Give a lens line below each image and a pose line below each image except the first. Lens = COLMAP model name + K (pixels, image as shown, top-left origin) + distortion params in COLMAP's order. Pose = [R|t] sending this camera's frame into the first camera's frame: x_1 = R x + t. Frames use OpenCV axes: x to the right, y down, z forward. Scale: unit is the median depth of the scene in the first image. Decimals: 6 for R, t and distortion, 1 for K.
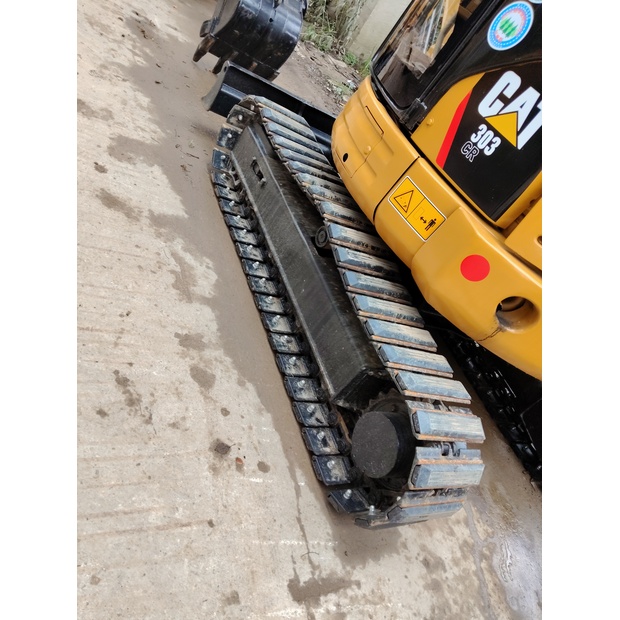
lens RADIAL K [[474.1, 0, 319.5], [0, 474.1, 300.5], [0, 0, 1]] dist [0.083362, -0.149637]
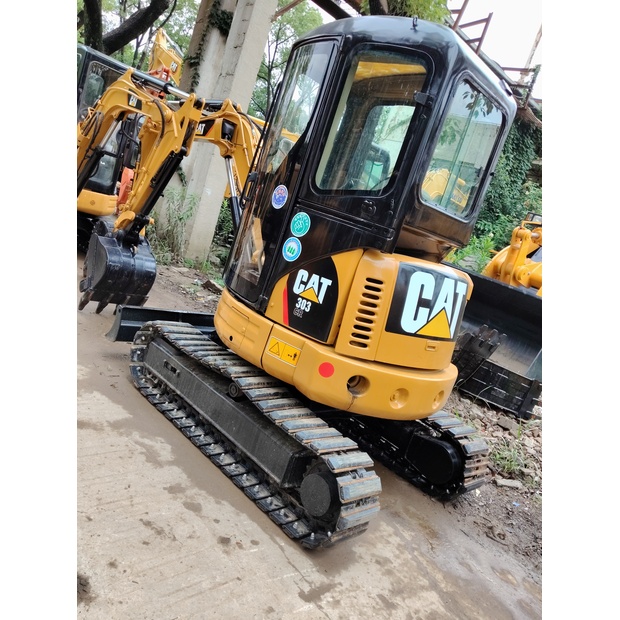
lens RADIAL K [[474.1, 0, 319.5], [0, 474.1, 300.5], [0, 0, 1]] dist [0.083362, -0.149637]
pose [[0.898569, -0.320372, 0.299893, -0.124203], [0.399737, 0.879530, -0.258142, 0.128911], [-0.181063, 0.351836, 0.918383, -0.605219]]
